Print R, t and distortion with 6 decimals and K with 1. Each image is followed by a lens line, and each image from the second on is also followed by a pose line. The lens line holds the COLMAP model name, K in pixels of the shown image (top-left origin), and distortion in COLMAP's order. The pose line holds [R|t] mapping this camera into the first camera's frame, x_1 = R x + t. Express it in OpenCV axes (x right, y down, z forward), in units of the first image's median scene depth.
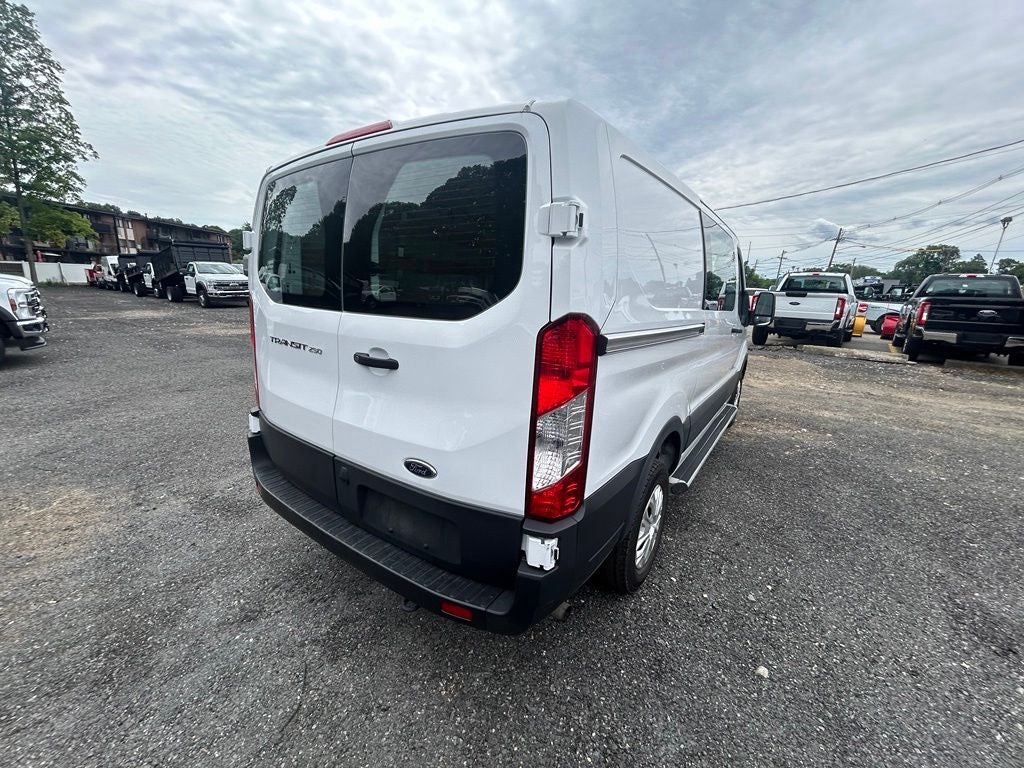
lens RADIAL K [[413.5, 0, 509.3], [0, 413.5, 385.5], [0, 0, 1]] dist [0.002184, -0.000642]
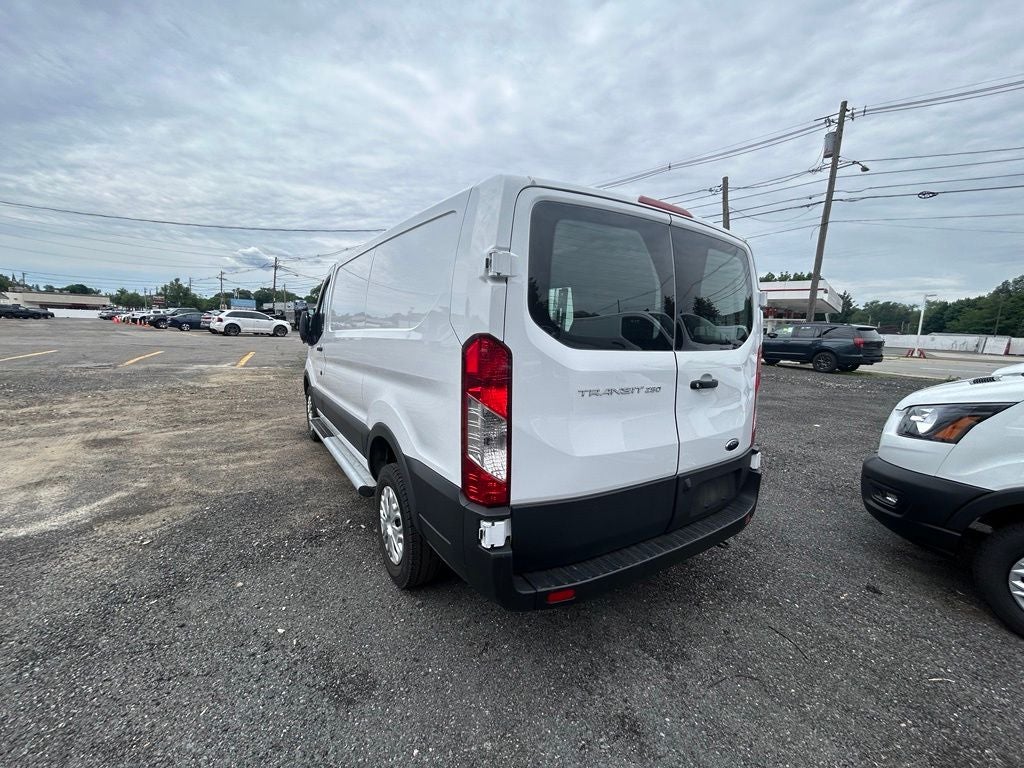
lens RADIAL K [[413.5, 0, 510.6], [0, 413.5, 385.2], [0, 0, 1]] dist [0.002184, -0.000642]
pose [[0.372604, -0.151195, 0.915591, -0.215118], [0.195245, 0.977326, 0.081933, -0.034776], [-0.907219, 0.148236, 0.393676, 0.124470]]
